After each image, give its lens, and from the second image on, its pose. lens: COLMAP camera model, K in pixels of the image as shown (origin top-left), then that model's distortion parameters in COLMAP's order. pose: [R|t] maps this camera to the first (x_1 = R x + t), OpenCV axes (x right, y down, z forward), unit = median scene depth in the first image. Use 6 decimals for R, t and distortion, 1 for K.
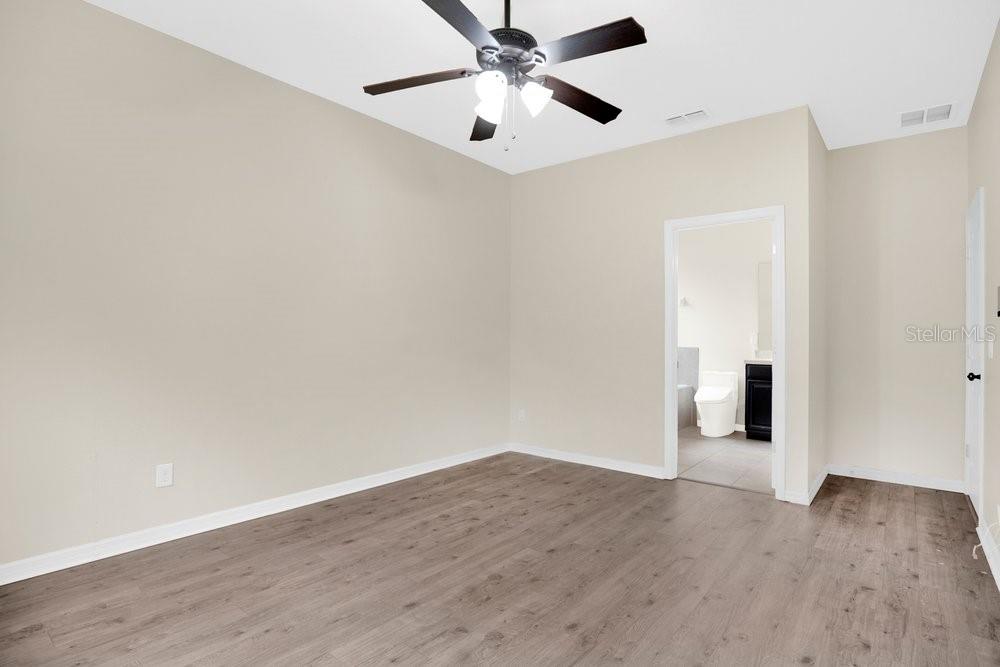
lens RADIAL K [[508.4, 0, 502.5], [0, 508.4, 338.6], [0, 0, 1]] dist [-0.016547, 0.000162]
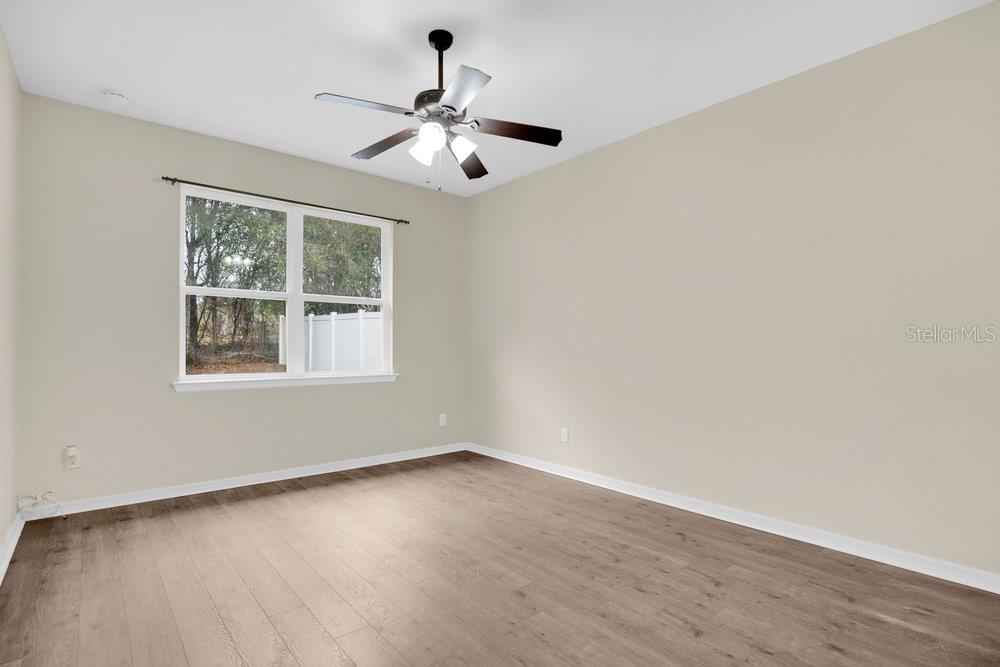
lens RADIAL K [[508.4, 0, 502.5], [0, 508.4, 338.6], [0, 0, 1]] dist [-0.016547, 0.000162]
pose [[-0.210539, -0.025219, -0.977260, 0.830052], [0.000625, 0.999664, -0.025932, 0.008099], [0.977585, -0.006071, -0.210453, 1.005286]]
